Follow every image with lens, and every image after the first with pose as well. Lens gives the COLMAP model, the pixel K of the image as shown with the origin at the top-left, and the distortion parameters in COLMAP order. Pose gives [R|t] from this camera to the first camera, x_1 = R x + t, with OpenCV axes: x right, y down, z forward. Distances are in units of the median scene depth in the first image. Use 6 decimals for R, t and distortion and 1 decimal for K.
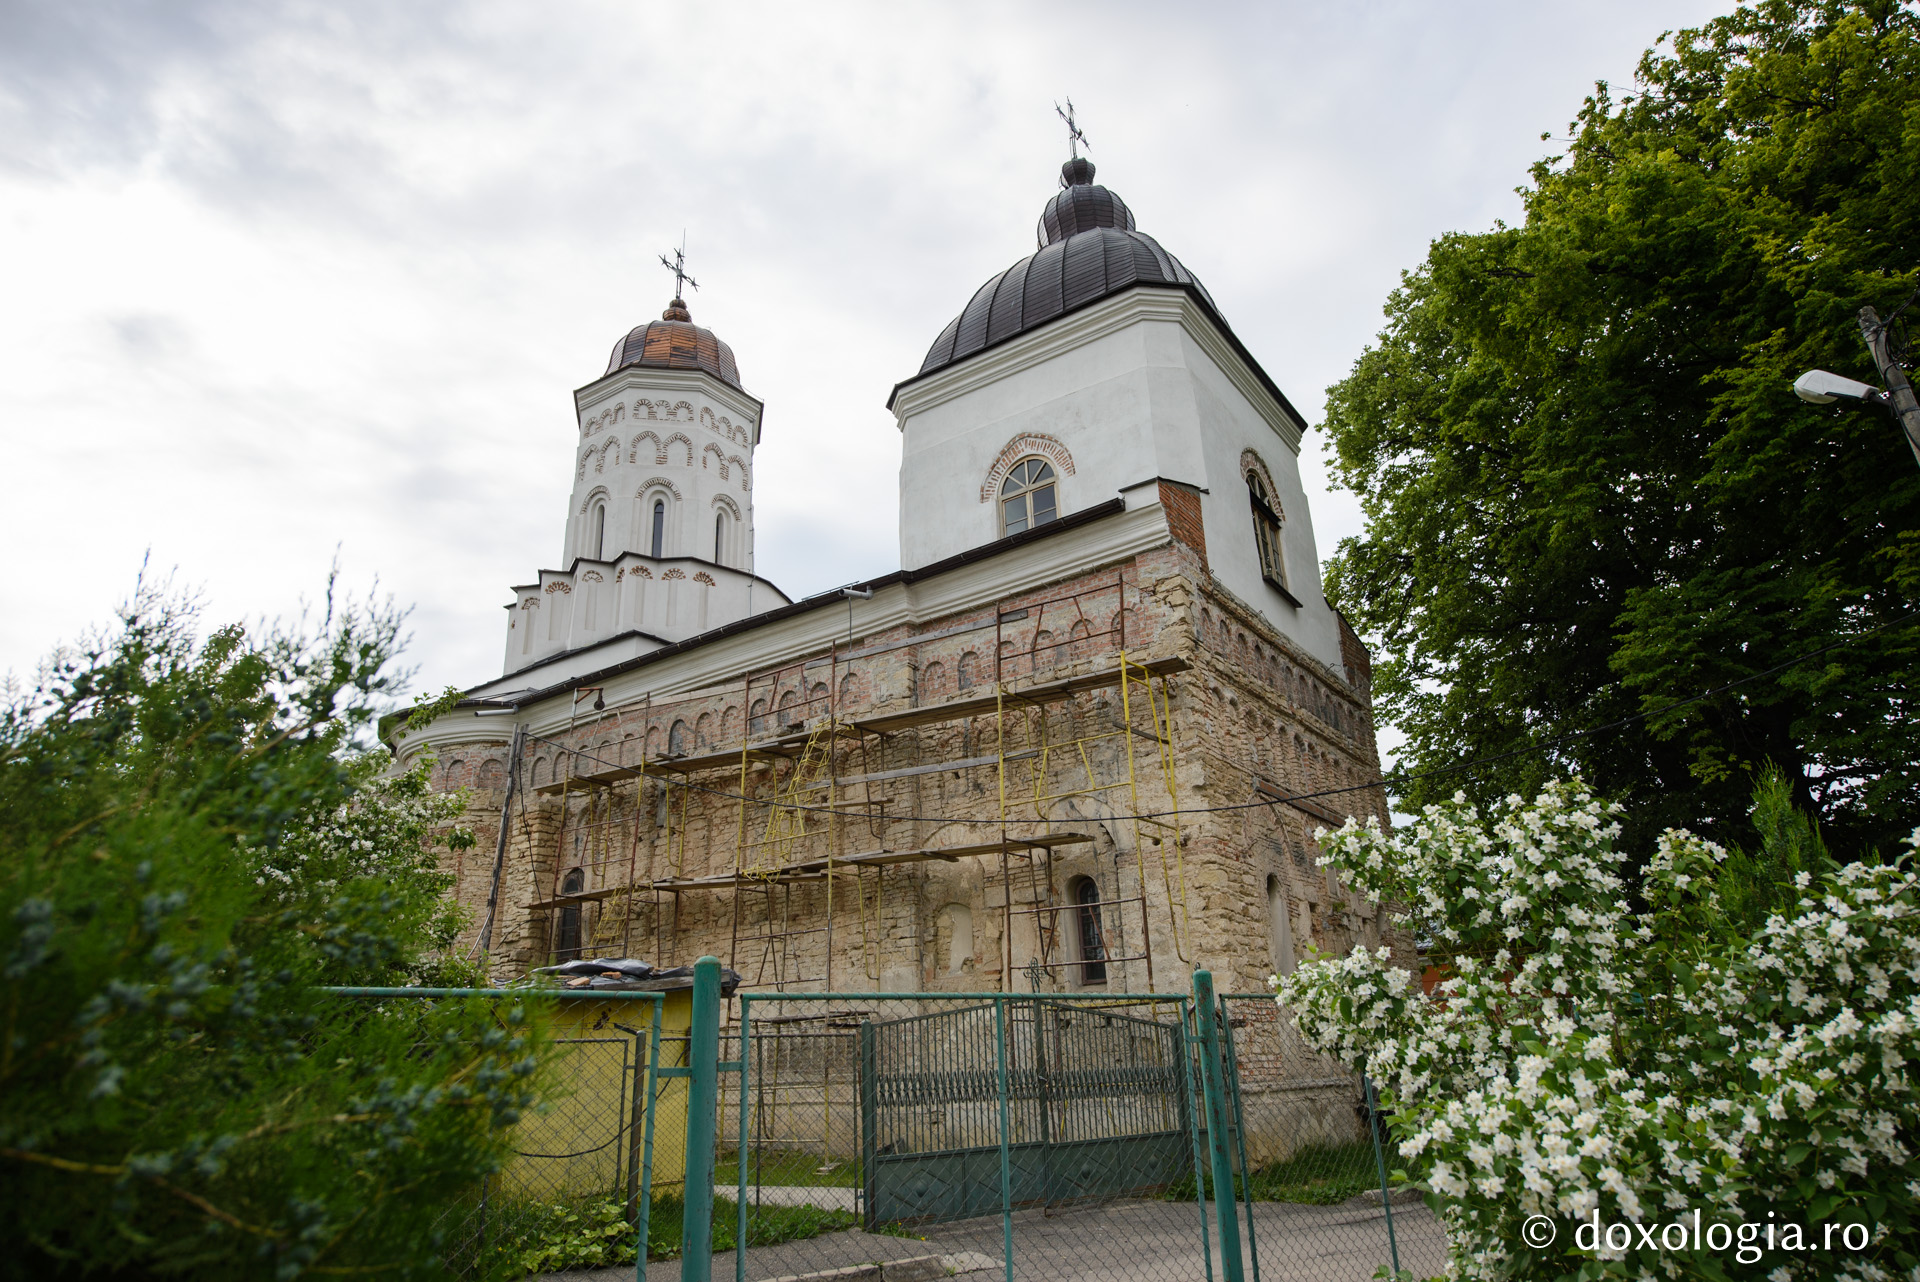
lens RADIAL K [[1180.8, 0, 949.4], [0, 1180.8, 637.1], [0, 0, 1]] dist [-0.001206, -0.001197]
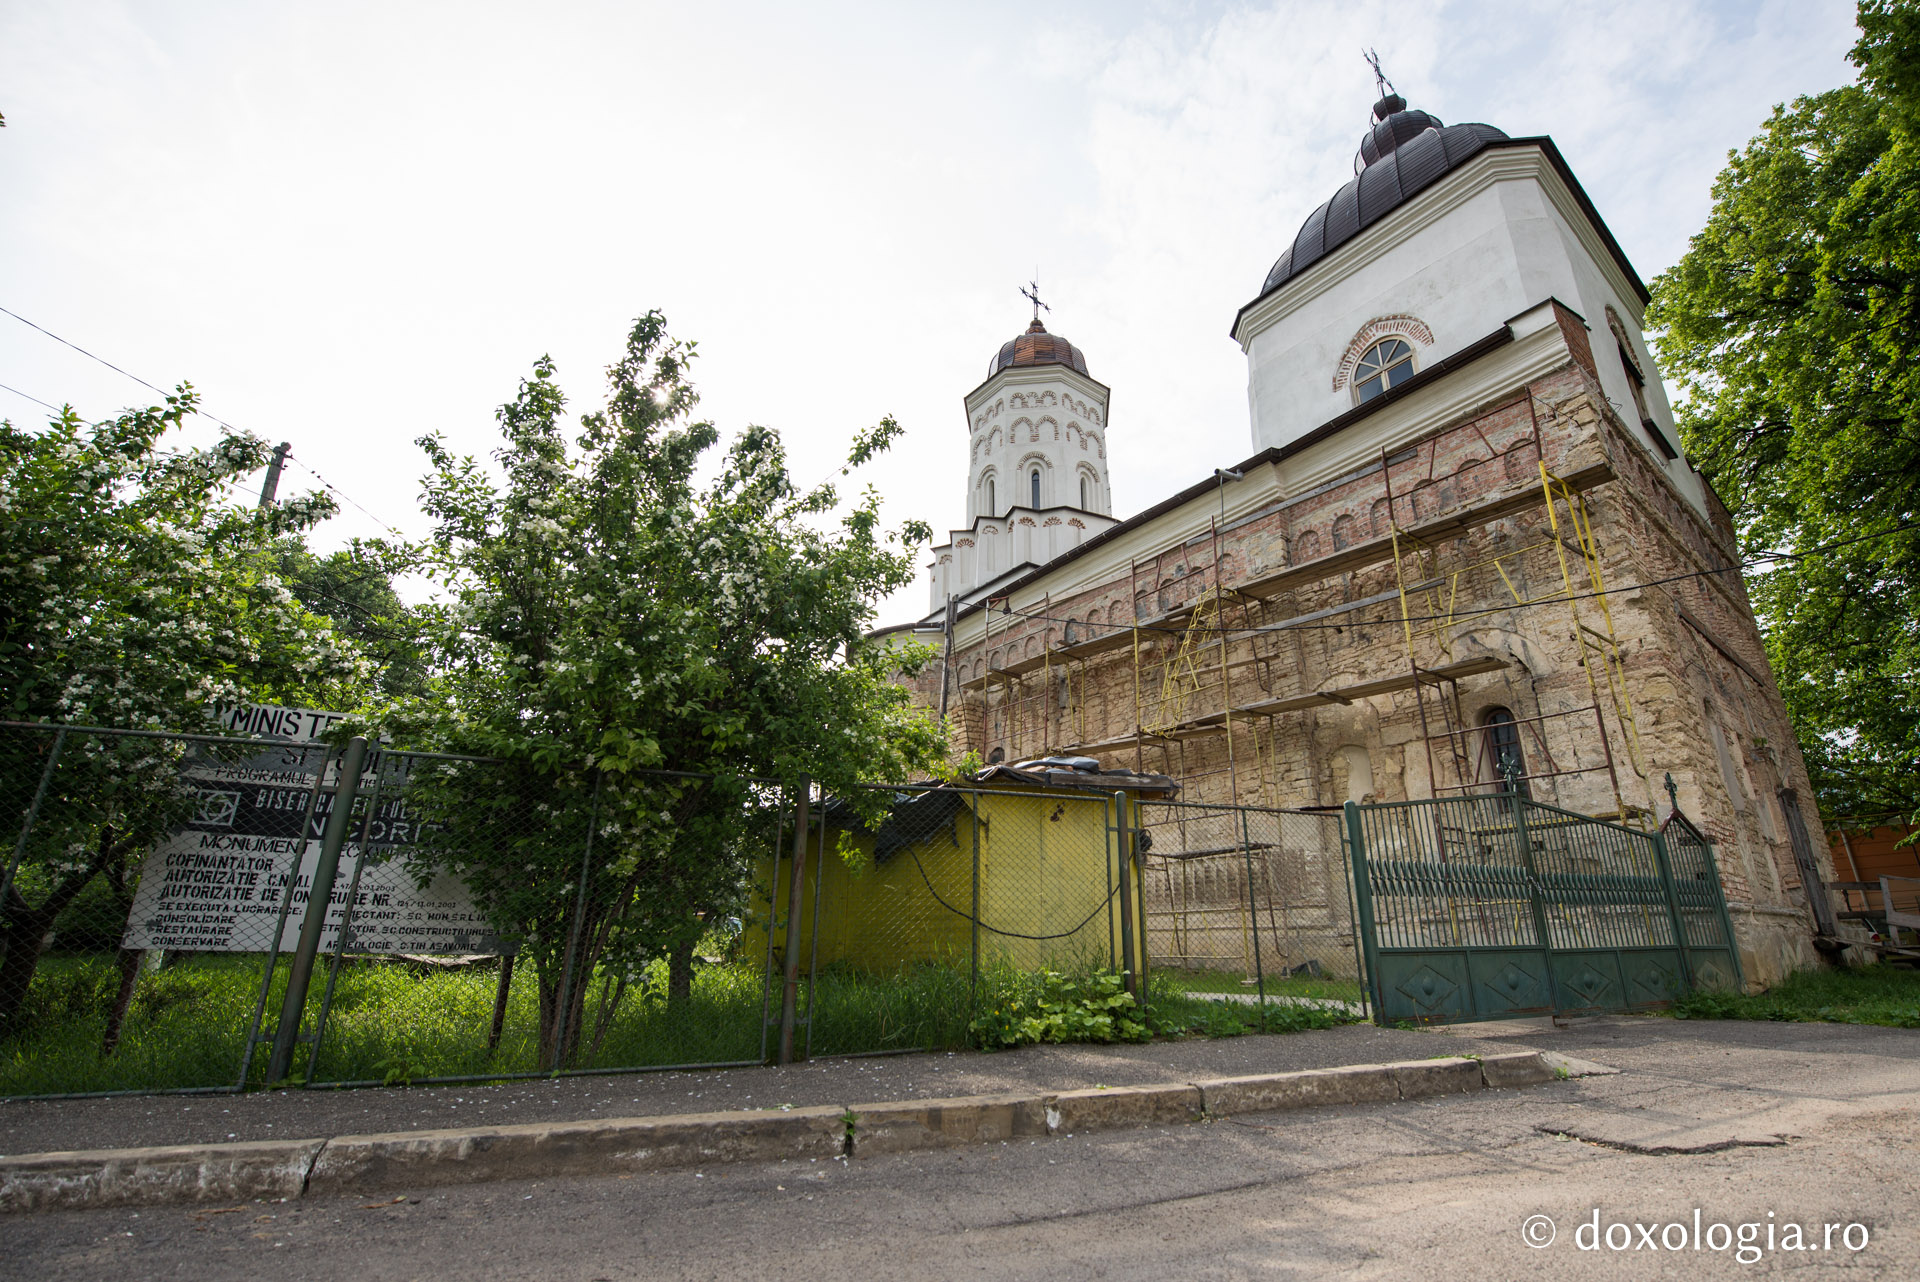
lens RADIAL K [[823.9, 0, 986.0], [0, 823.9, 690.1], [0, 0, 1]] dist [-0.017757, -0.000949]
pose [[0.957091, -0.058187, -0.283886, -0.090311], [0.073526, 0.996337, 0.043669, 0.113518], [0.280305, -0.062668, 0.957863, 0.193279]]
